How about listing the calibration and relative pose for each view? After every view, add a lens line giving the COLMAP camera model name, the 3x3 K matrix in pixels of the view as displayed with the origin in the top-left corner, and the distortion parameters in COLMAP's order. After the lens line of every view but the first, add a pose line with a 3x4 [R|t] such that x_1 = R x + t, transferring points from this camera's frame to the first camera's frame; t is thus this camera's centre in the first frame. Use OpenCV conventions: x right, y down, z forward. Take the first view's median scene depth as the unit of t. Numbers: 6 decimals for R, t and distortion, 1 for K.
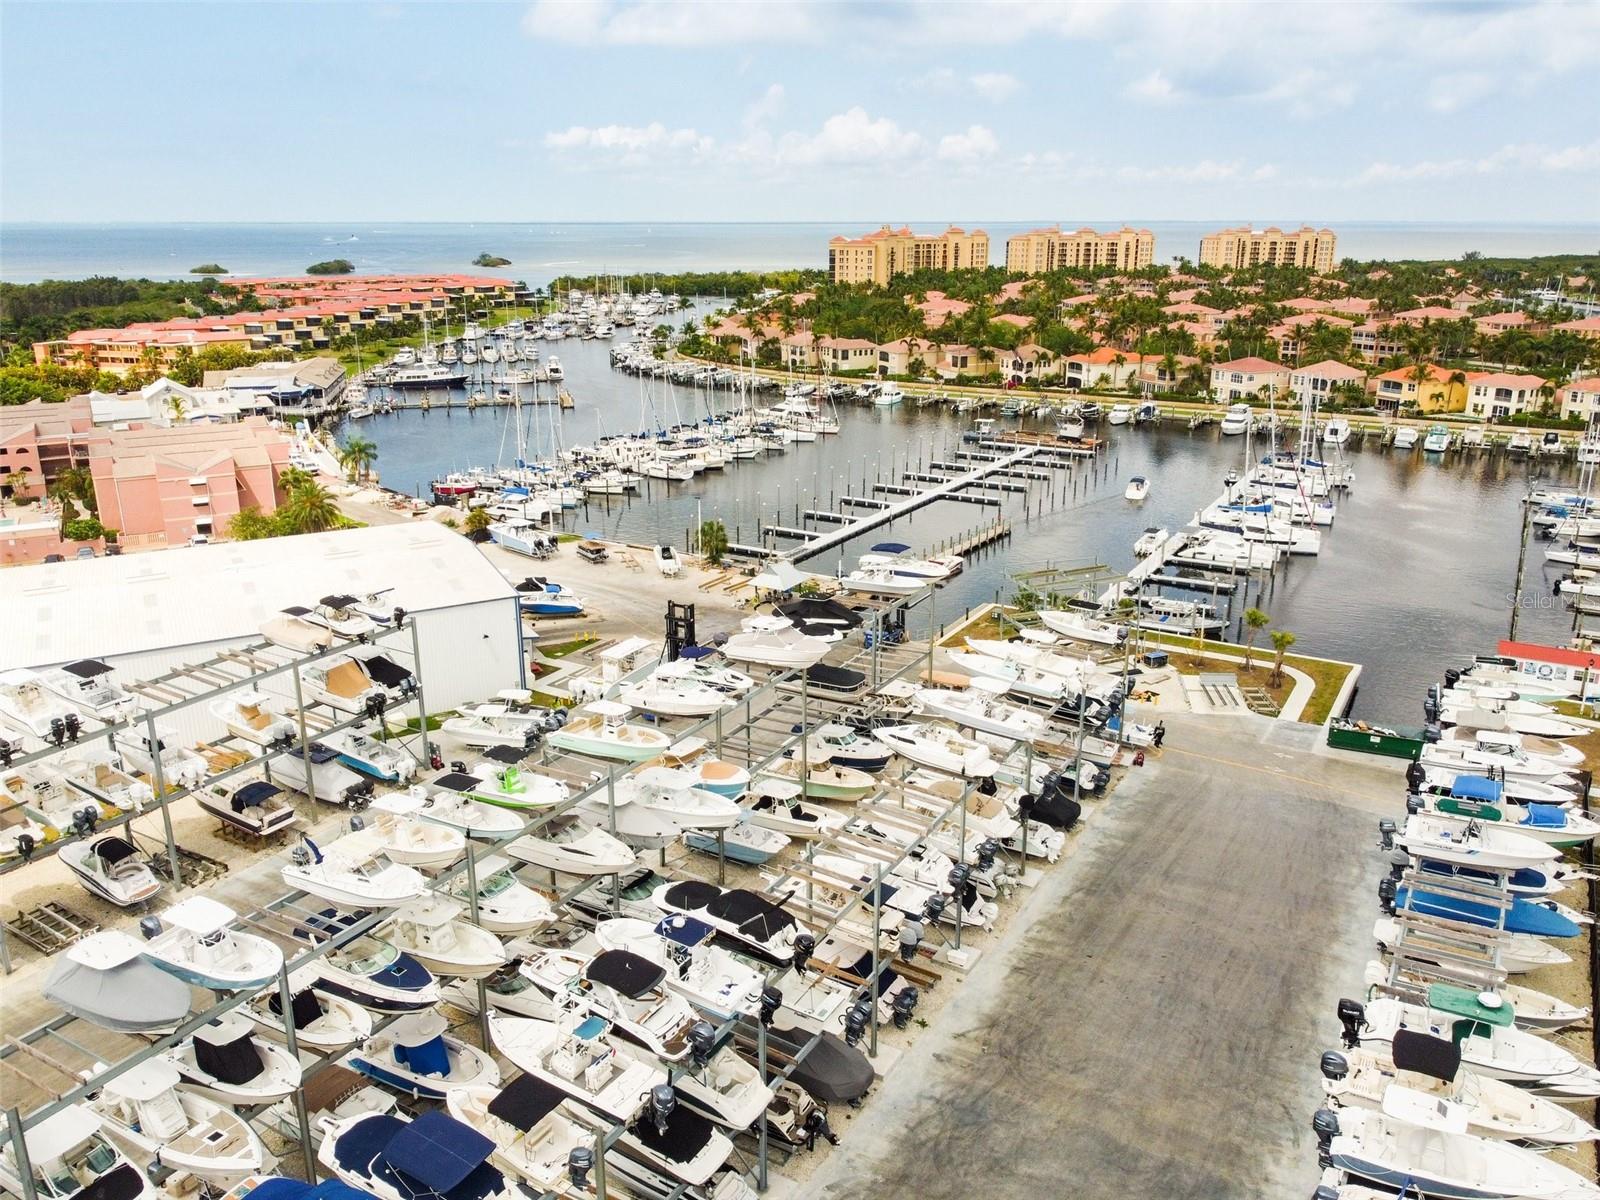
lens RADIAL K [[1221.4, 0, 794.9], [0, 1221.4, 598.2], [0, 0, 1]] dist [0.007202, -0.010144]
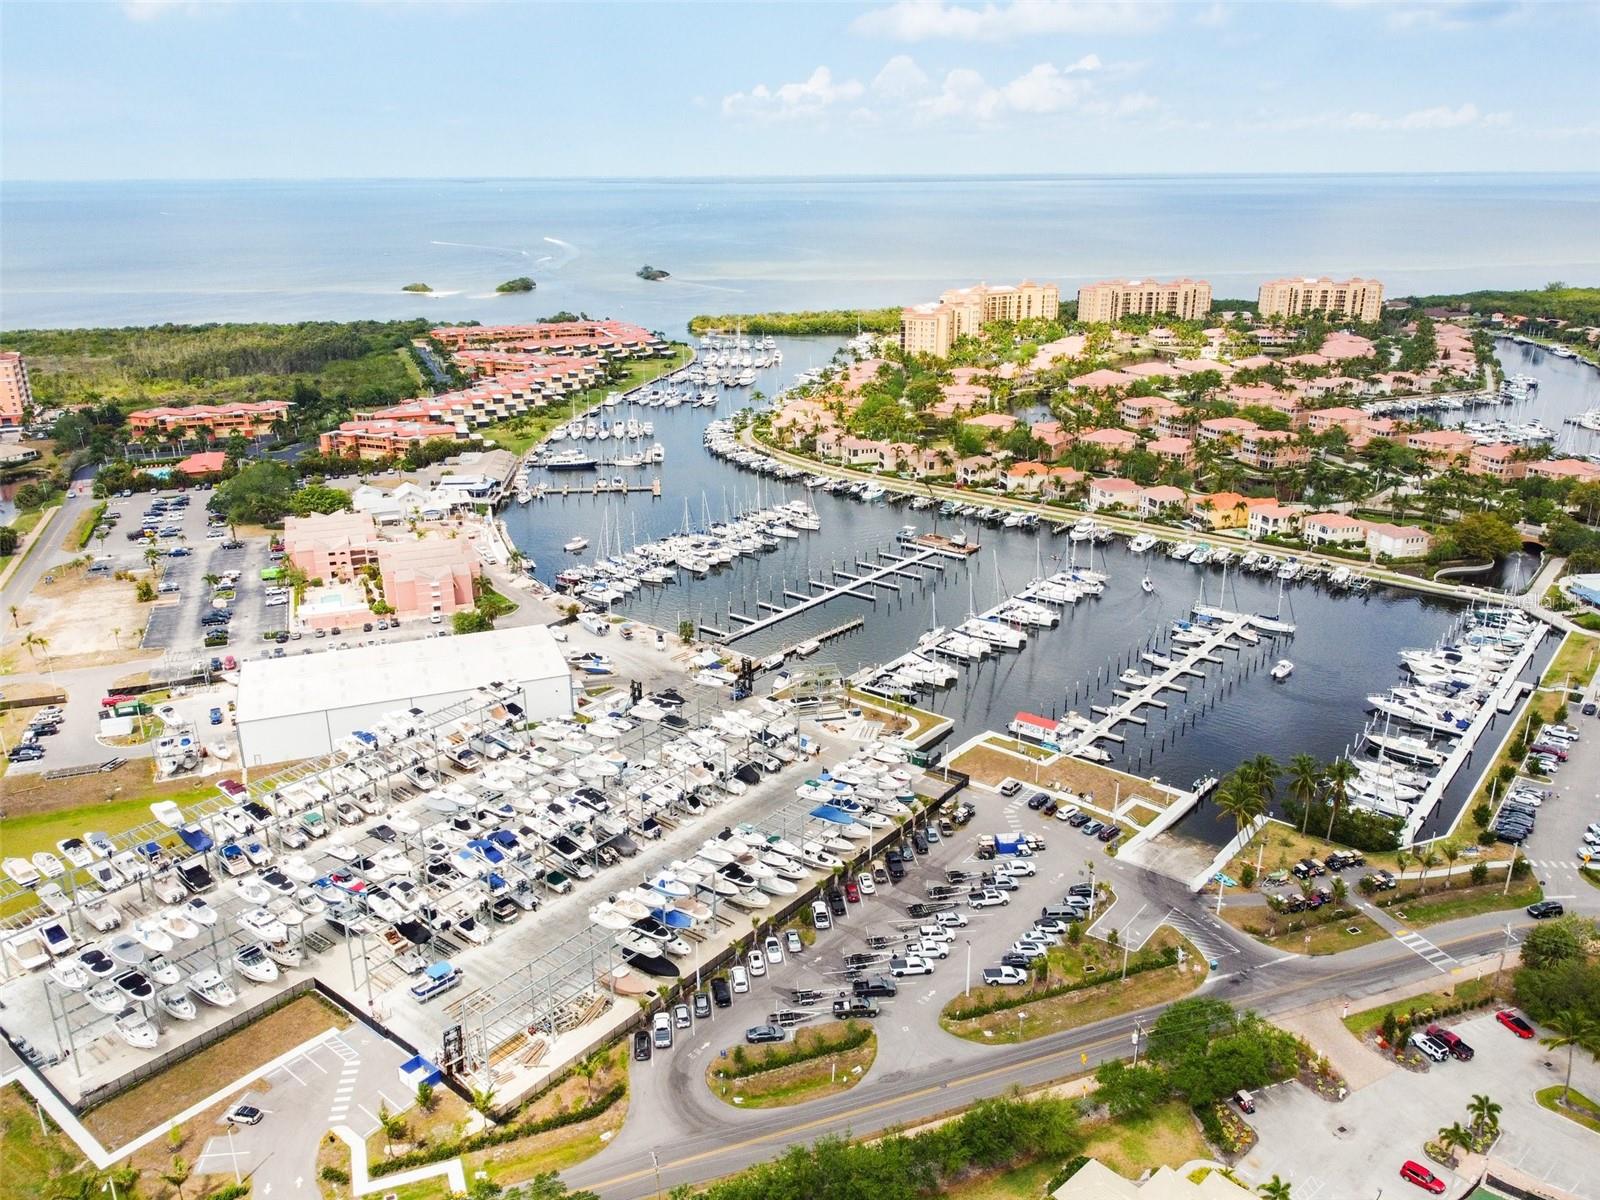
lens RADIAL K [[1221.4, 0, 794.9], [0, 1221.4, 598.2], [0, 0, 1]] dist [0.007202, -0.010144]
pose [[0.990158, 0.042599, -0.133316, 0.164152], [-0.037594, 0.998499, 0.039837, -0.083078], [0.134813, -0.034433, 0.990273, -0.410646]]
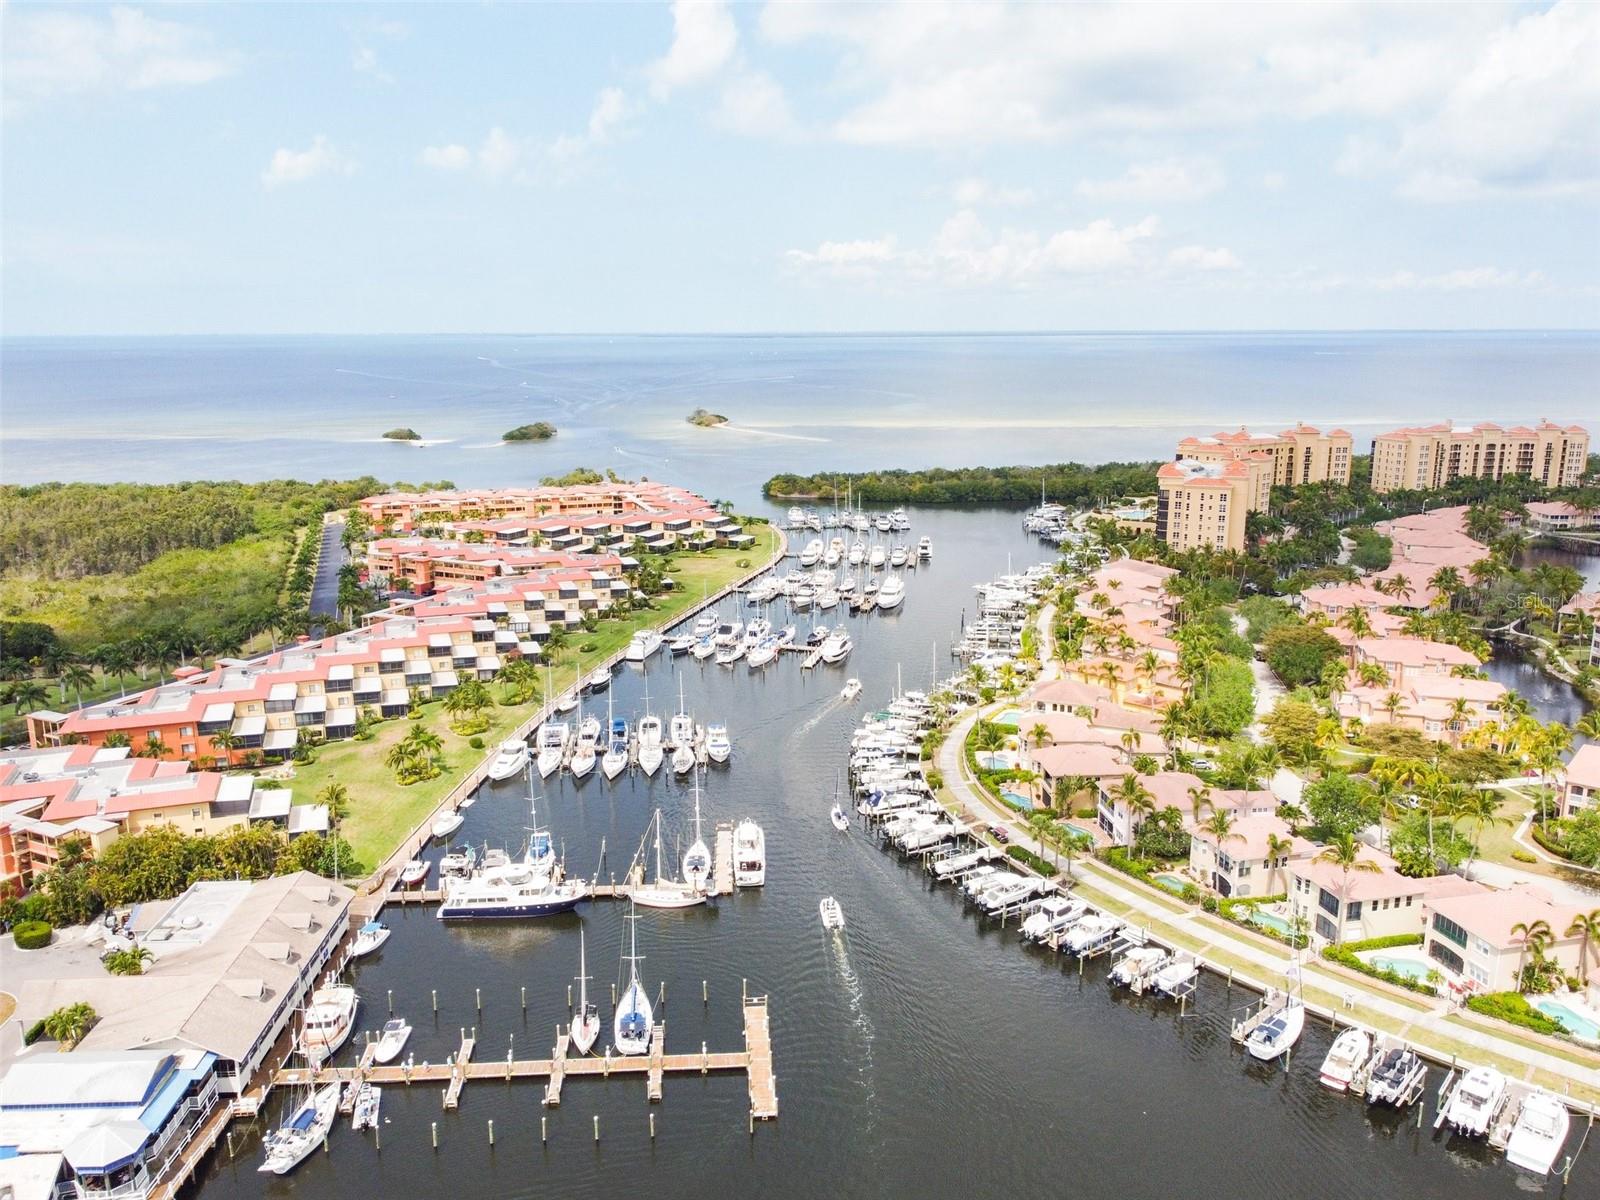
lens RADIAL K [[1221.4, 0, 794.9], [0, 1221.4, 598.2], [0, 0, 1]] dist [0.007202, -0.010144]
pose [[0.984831, 0.035104, -0.169931, -0.092809], [-0.048934, 0.995760, -0.077894, -0.266001], [0.166476, 0.085028, 0.982373, 0.482072]]
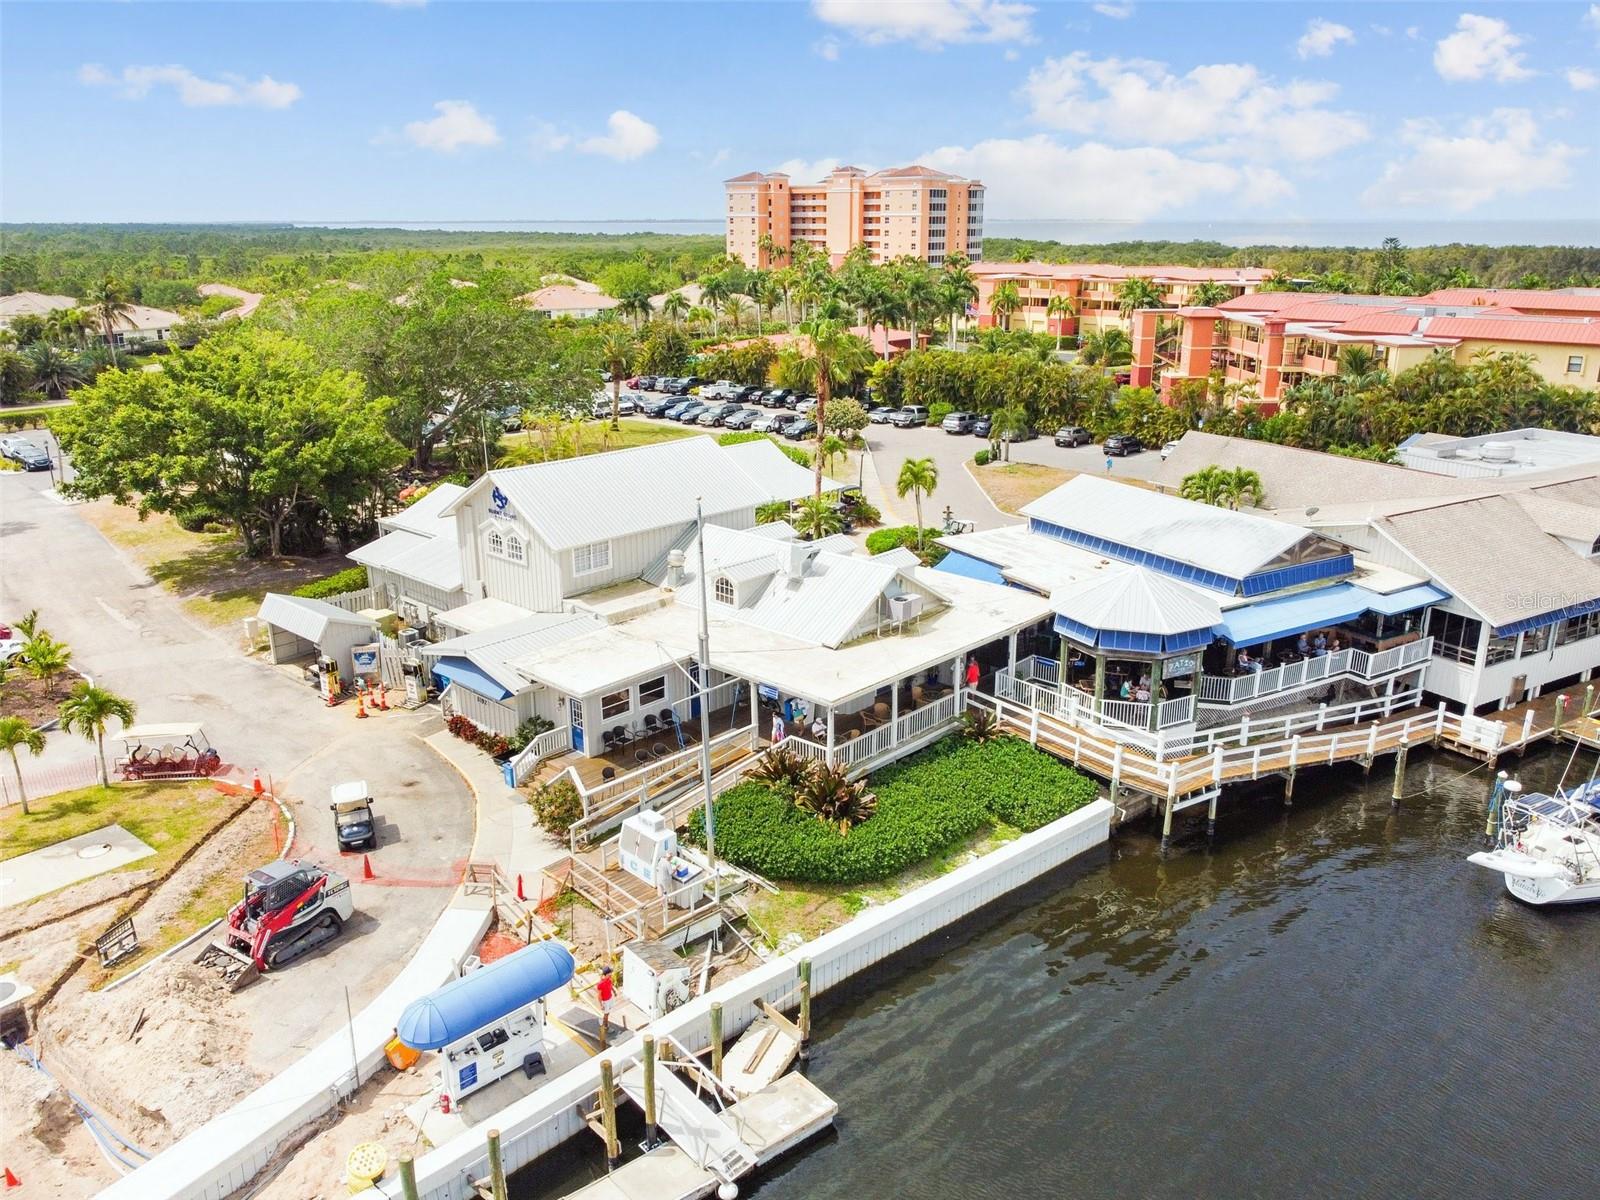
lens RADIAL K [[1221.4, 0, 794.9], [0, 1221.4, 598.2], [0, 0, 1]] dist [0.007202, -0.010144]
pose [[0.306633, 0.282137, -0.909051, -0.209930], [-0.279473, 0.939650, 0.197365, -0.153010], [0.909874, 0.193537, 0.366978, 0.701438]]
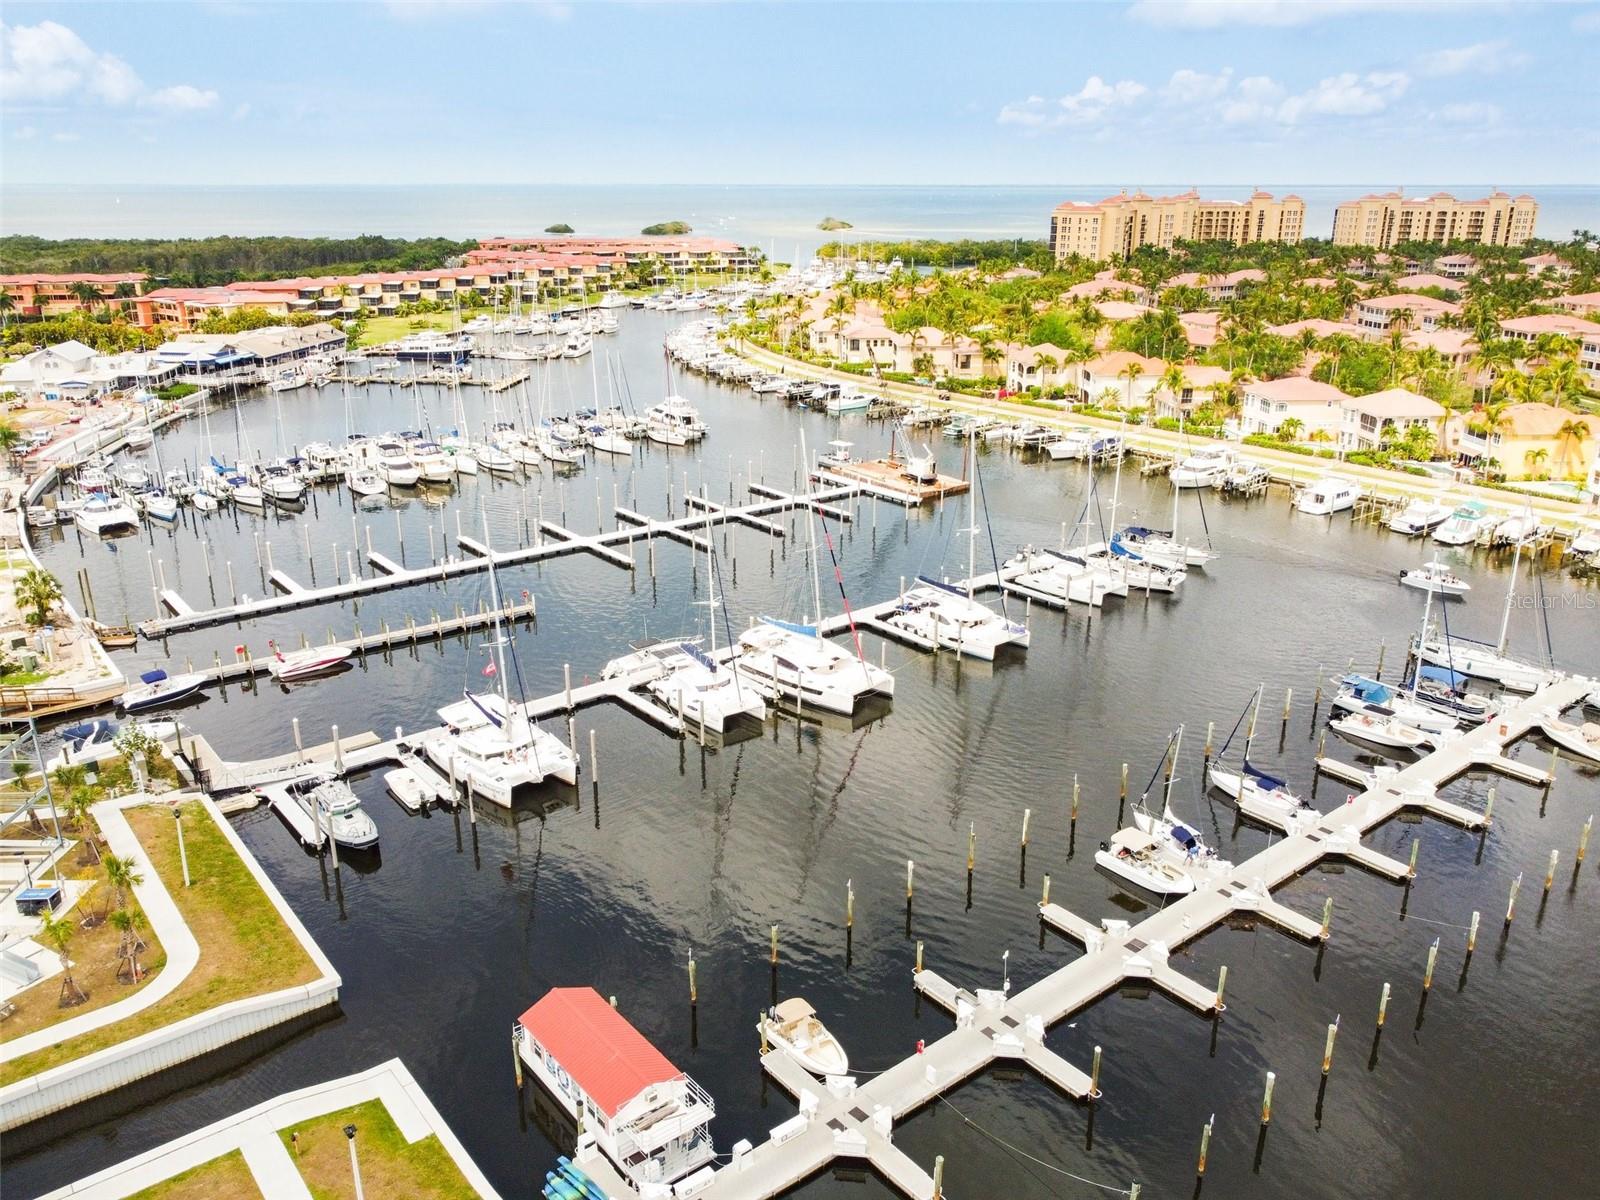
lens RADIAL K [[1221.4, 0, 794.9], [0, 1221.4, 598.2], [0, 0, 1]] dist [0.007202, -0.010144]
pose [[0.936832, 0.114418, -0.330535, 0.293142], [-0.105145, 0.993399, 0.045865, -0.059485], [0.333601, -0.008214, 0.942679, 0.190630]]
